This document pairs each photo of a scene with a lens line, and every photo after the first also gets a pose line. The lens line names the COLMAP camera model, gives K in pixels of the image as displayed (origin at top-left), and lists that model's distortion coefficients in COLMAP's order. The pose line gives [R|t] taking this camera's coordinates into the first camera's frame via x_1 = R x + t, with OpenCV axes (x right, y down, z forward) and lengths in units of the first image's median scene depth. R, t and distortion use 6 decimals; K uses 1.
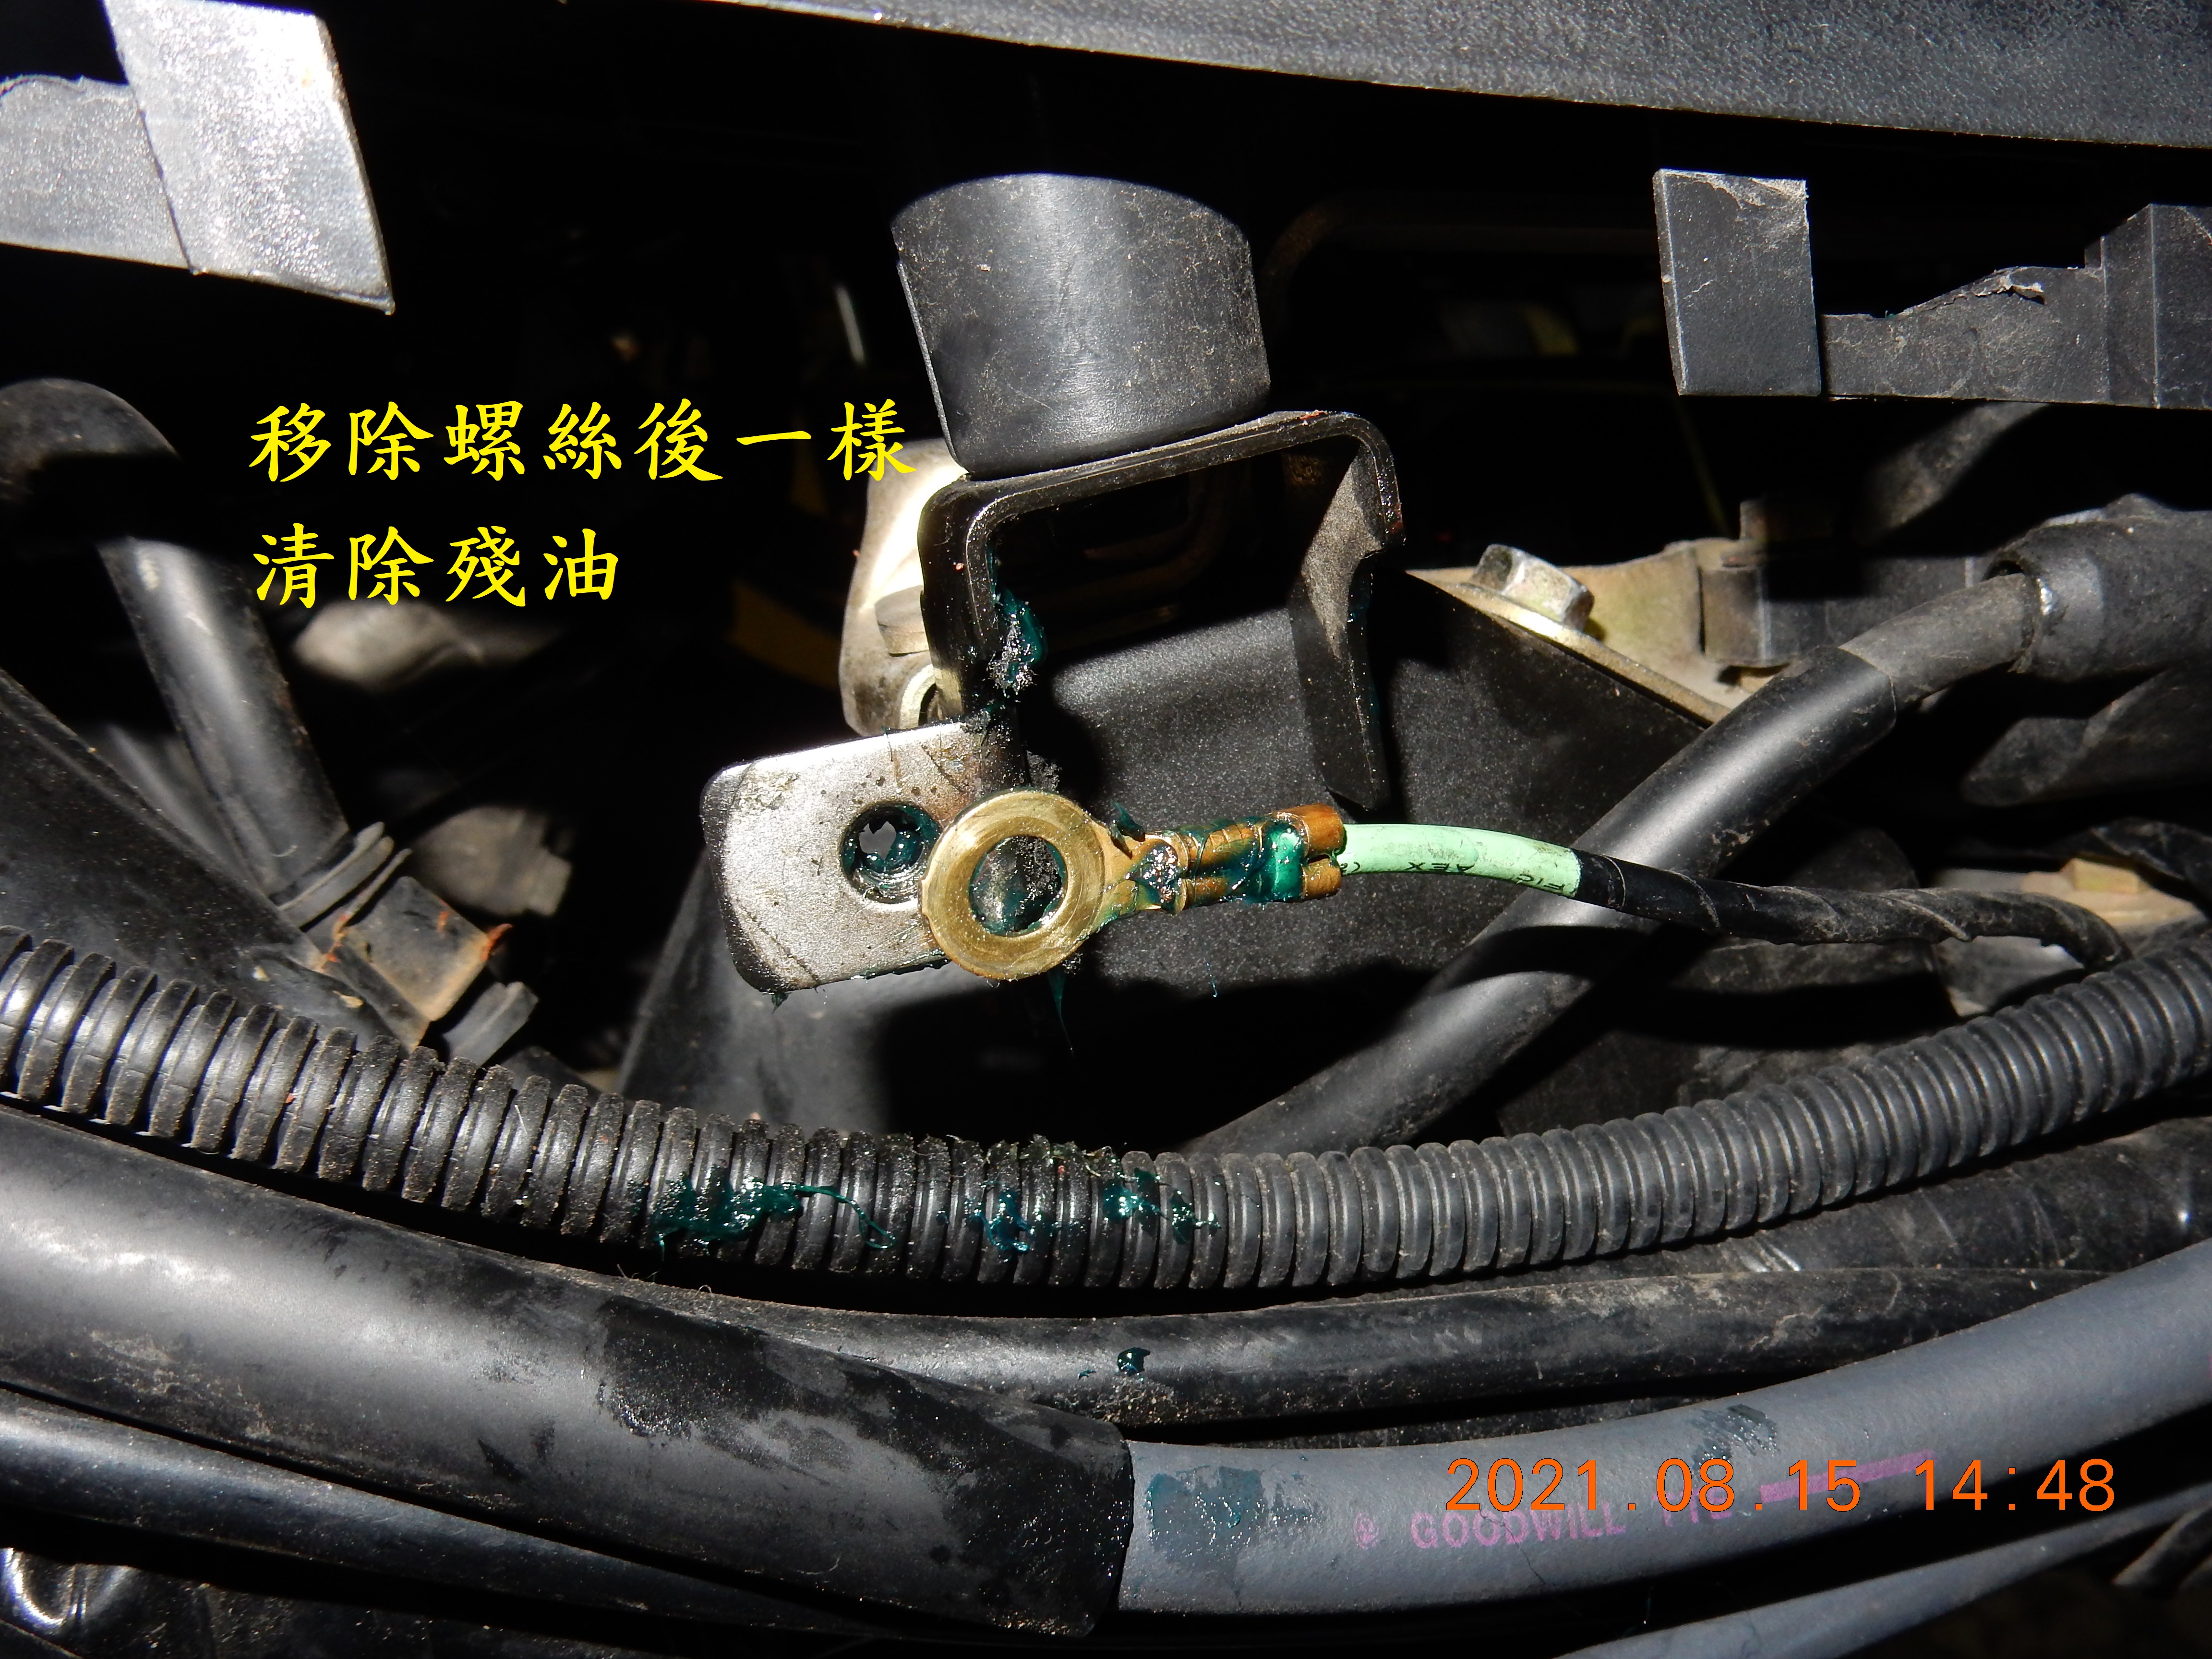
lens RADIAL K [[1947.4, 0, 1098.1], [0, 1947.4, 859.5], [0, 0, 1]] dist [0.006056, -0.003999]
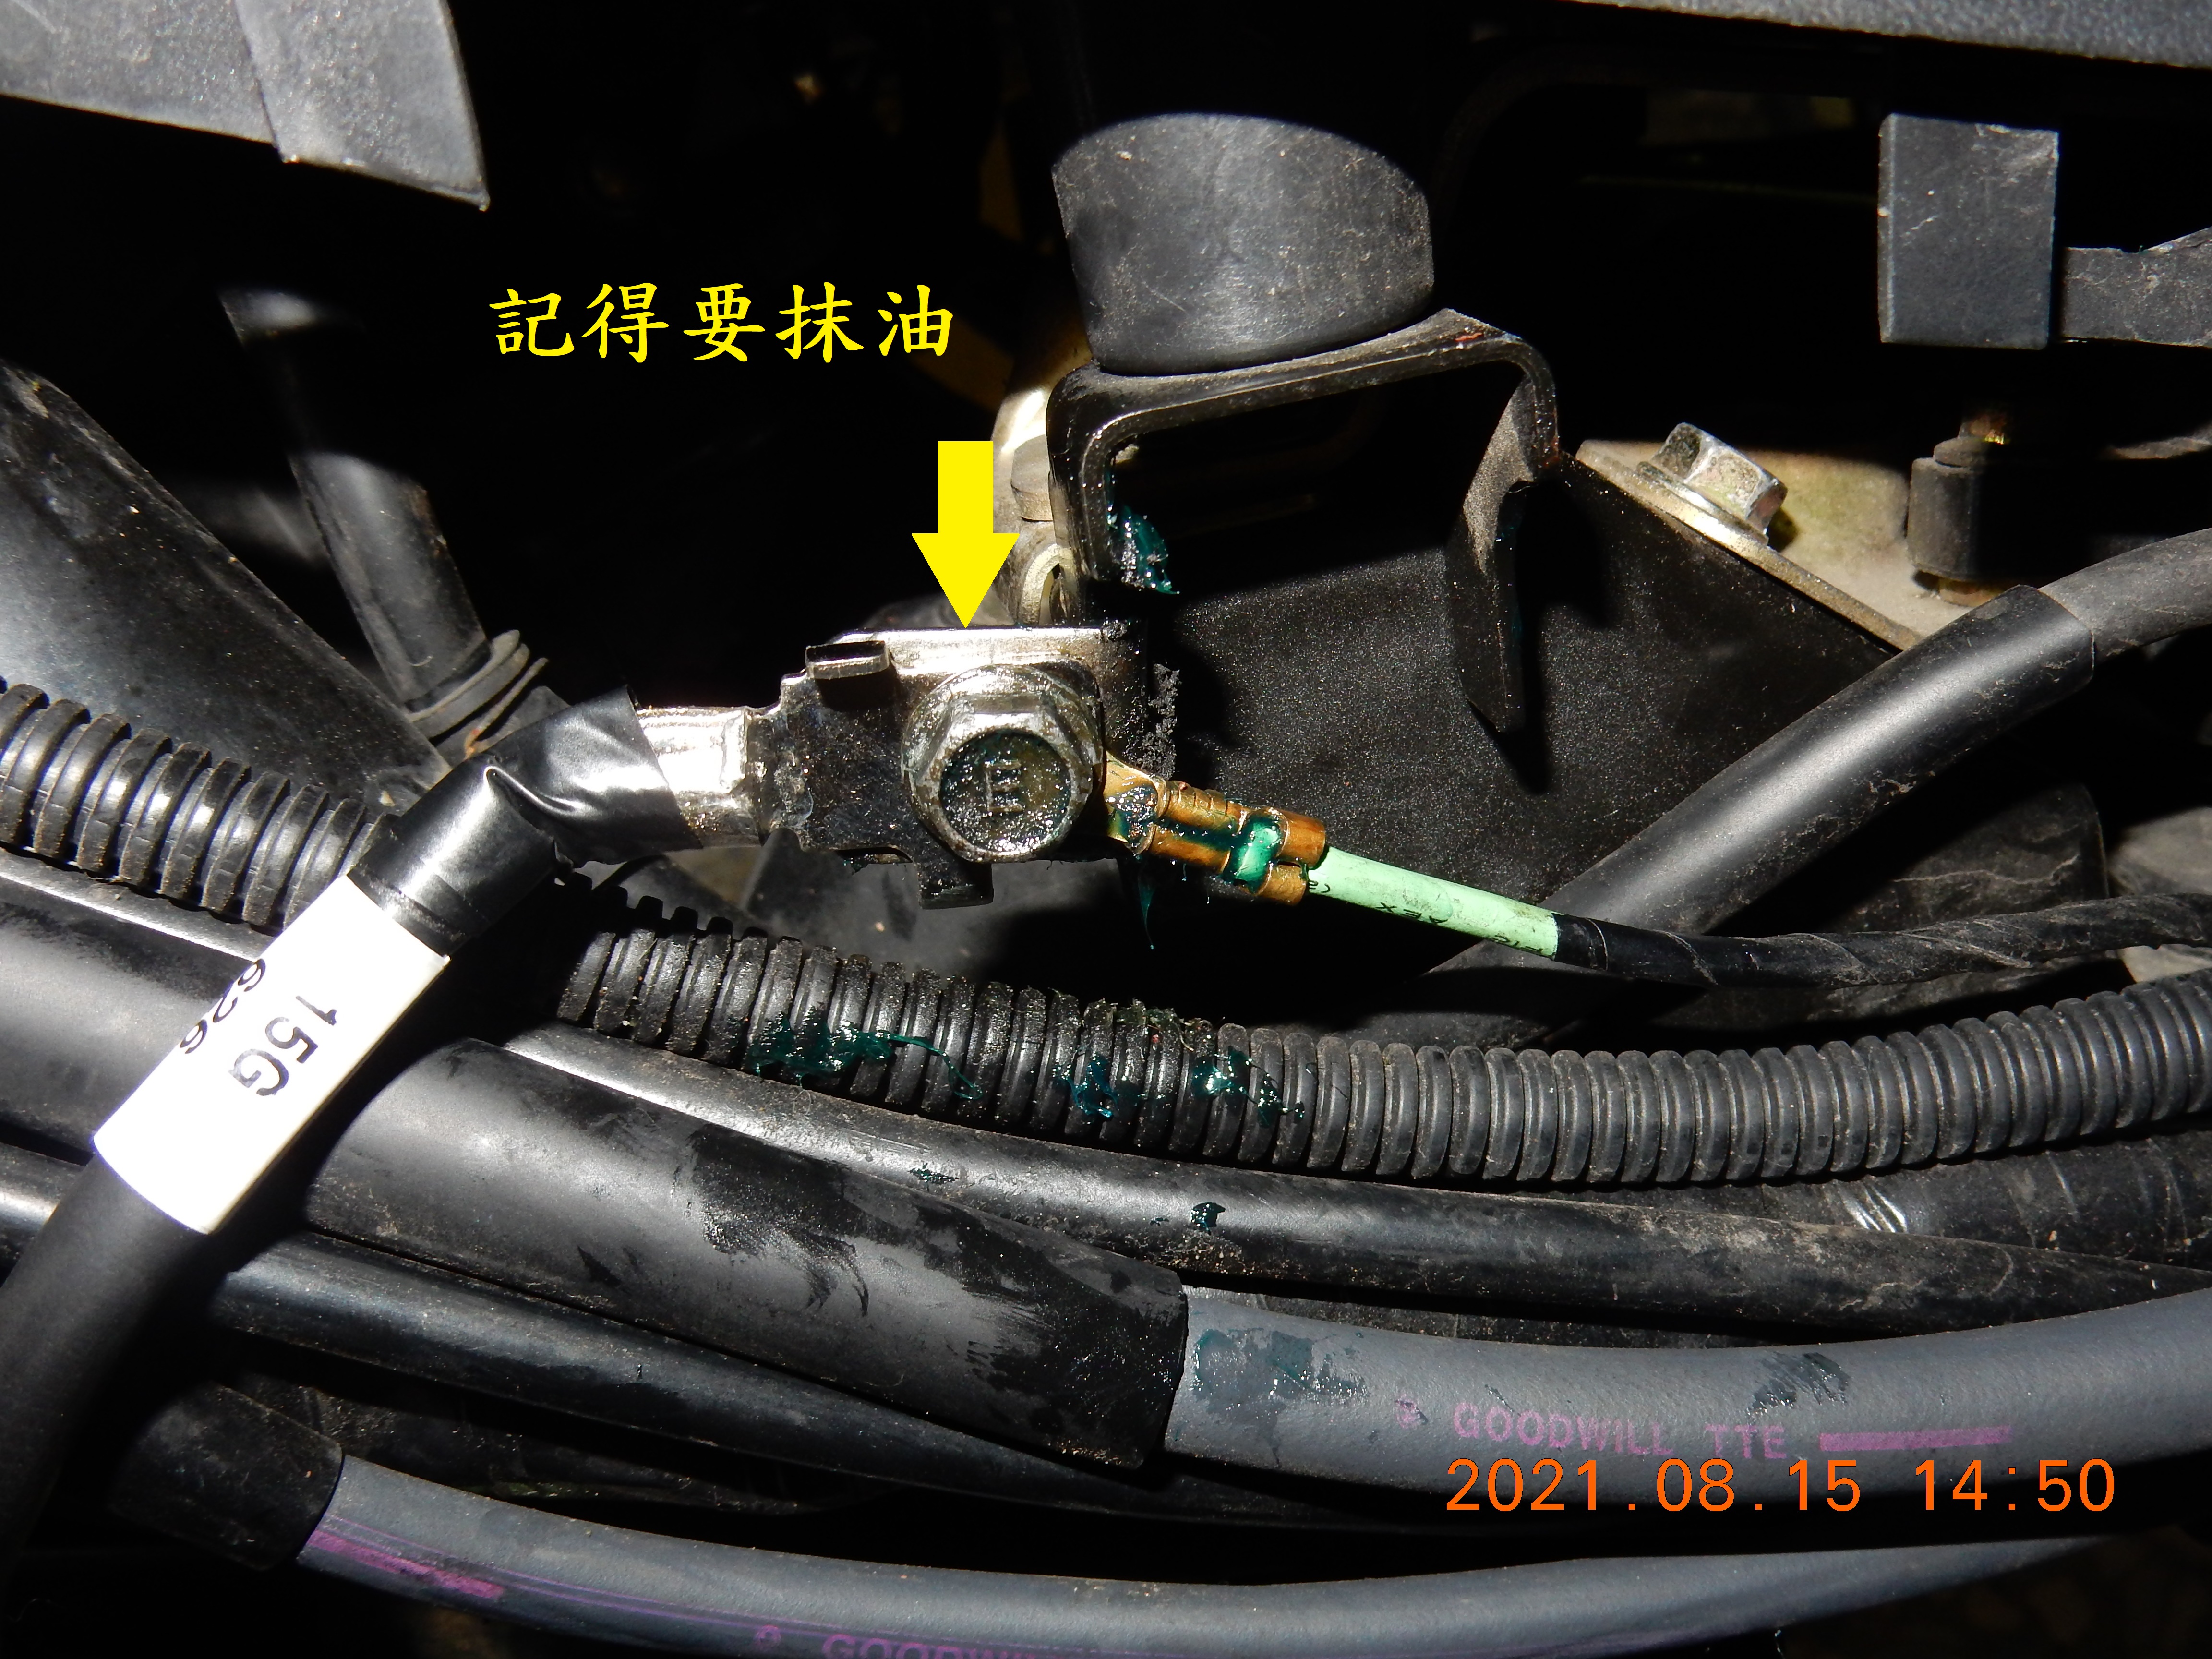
lens RADIAL K [[1947.4, 0, 1104.0], [0, 1947.4, 858.8], [0, 0, 1]] dist [0.006056, -0.003999]
pose [[0.992226, 0.086860, -0.089123, 0.039686], [-0.071250, 0.983645, 0.165426, -0.118679], [0.102034, -0.157791, 0.982187, 0.037367]]
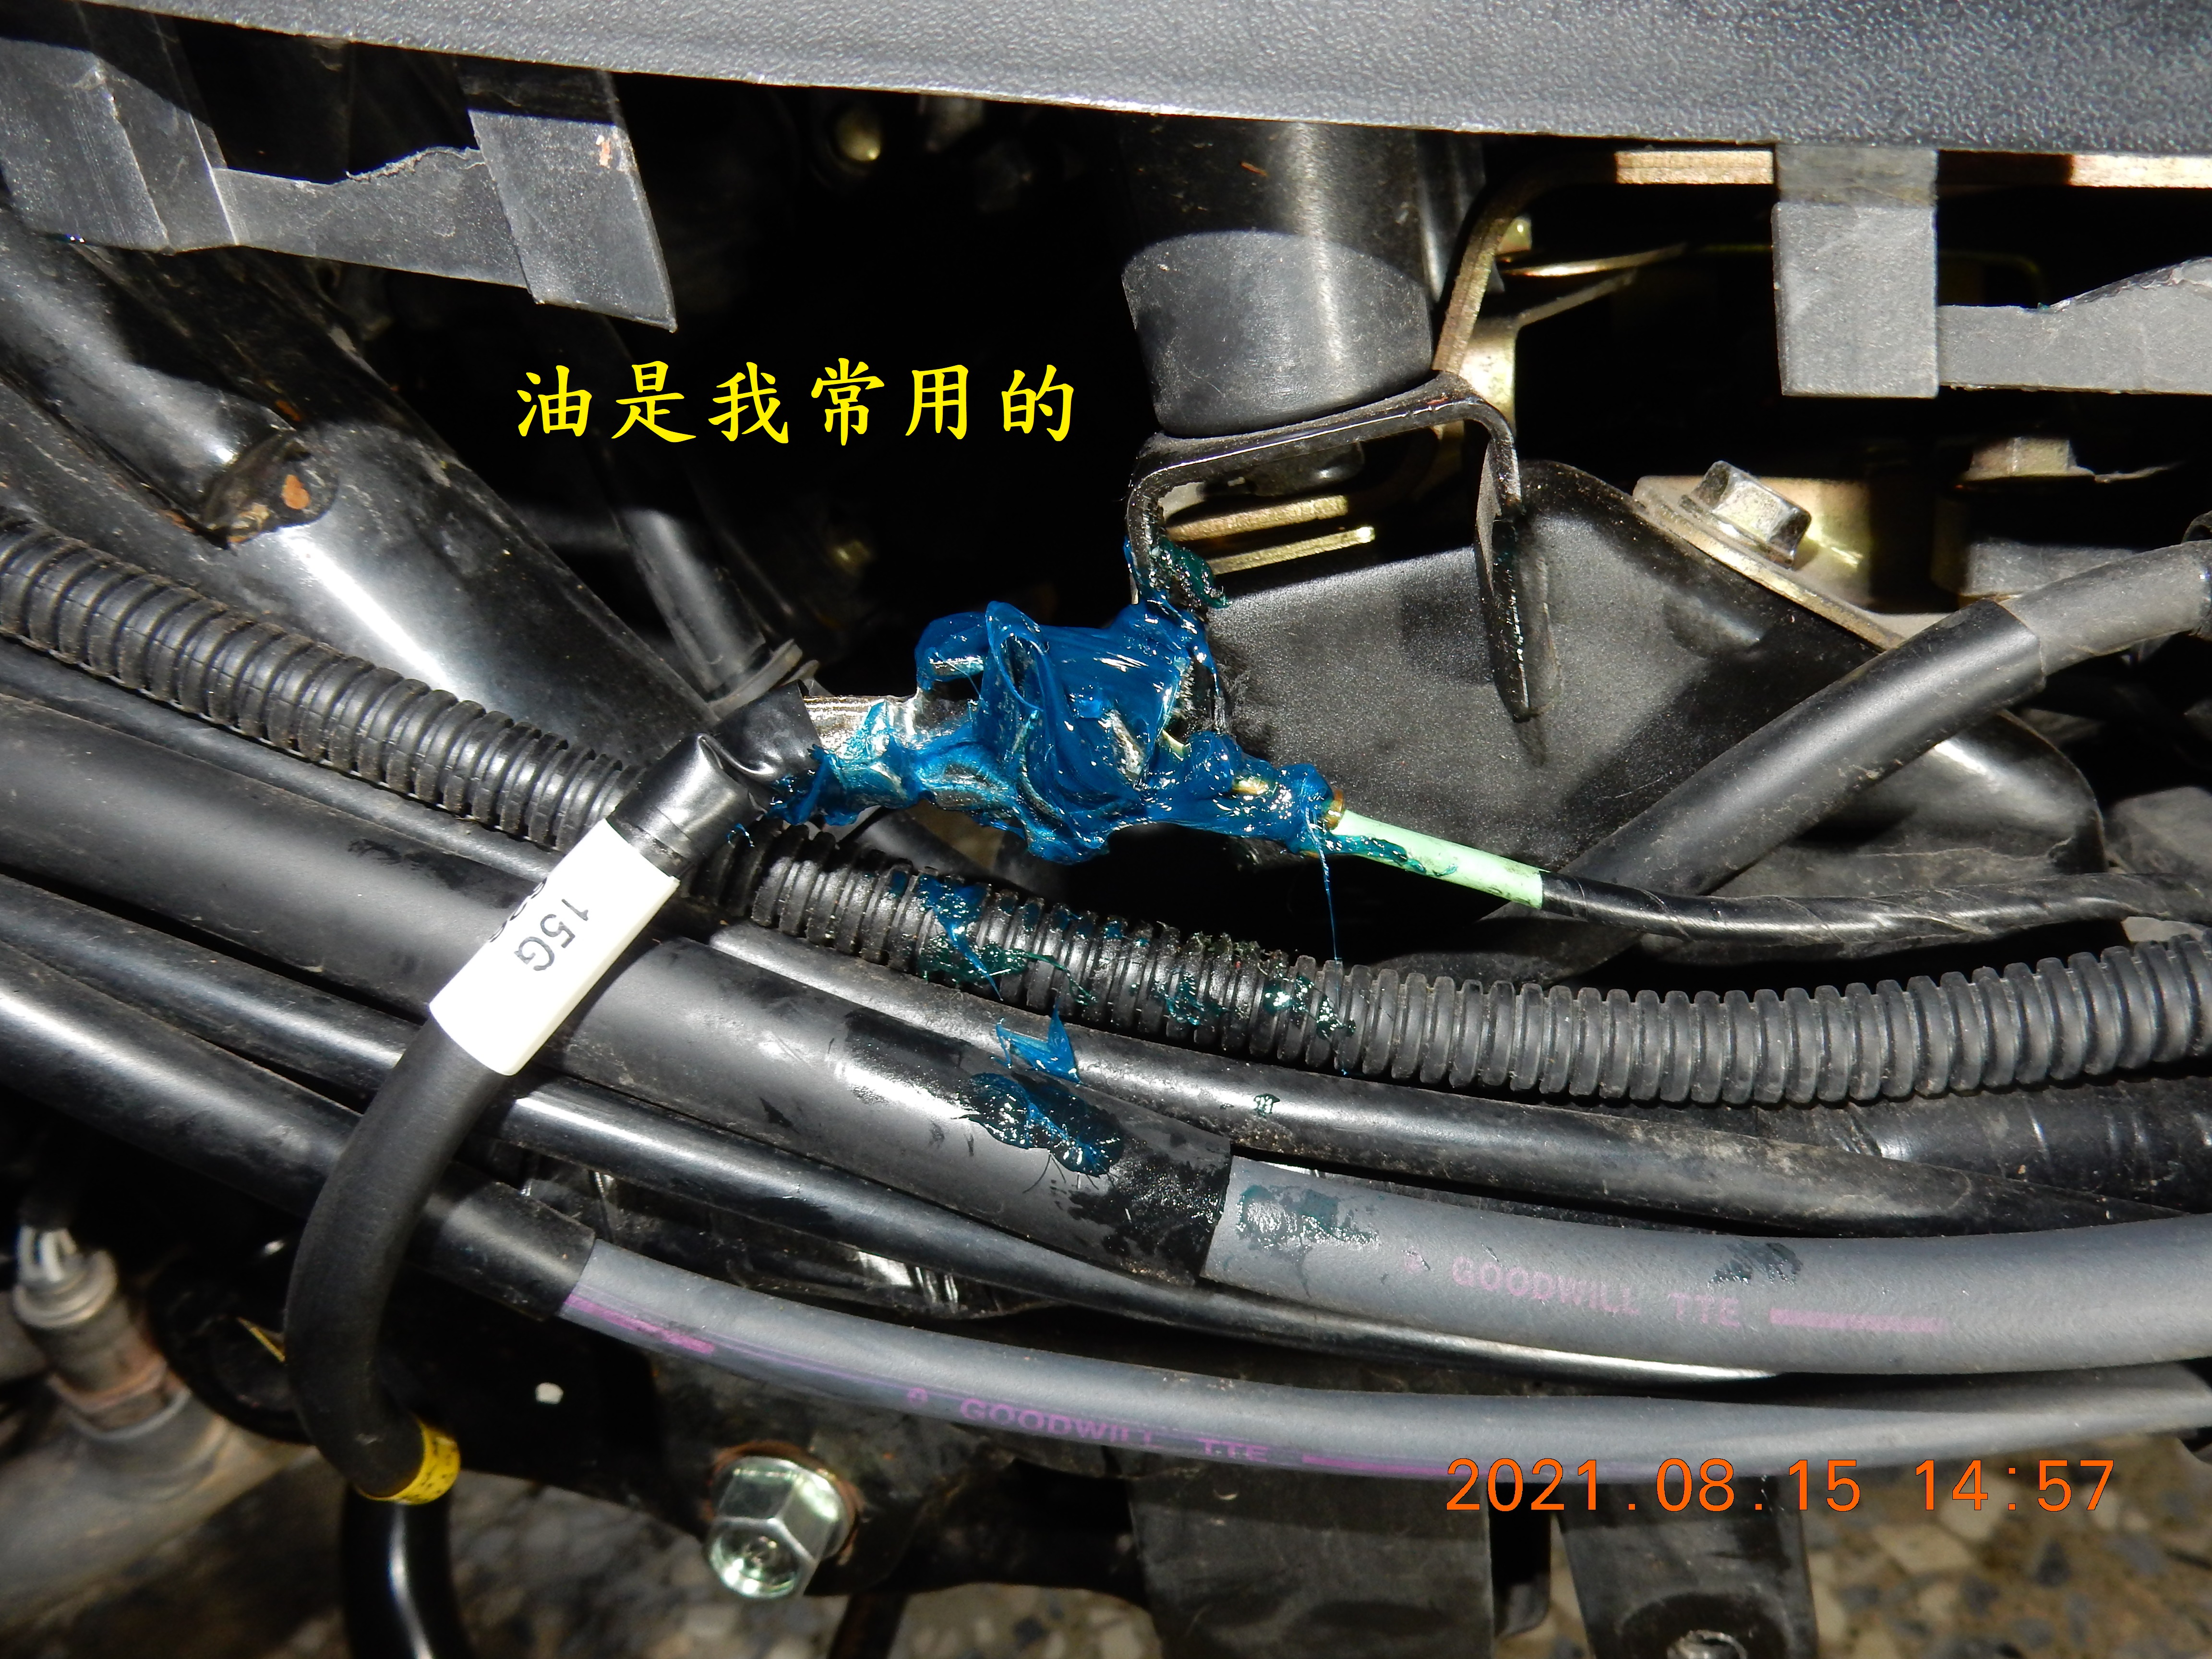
lens RADIAL K [[1636.3, 0, 1108.0], [0, 1636.3, 843.1], [0, 0, 1]] dist [0.019934, -0.020700]
pose [[0.951880, 0.110096, -0.286014, 0.215291], [-0.057991, 0.981091, 0.184654, -0.132253], [0.300936, -0.159182, 0.940265, -0.000656]]
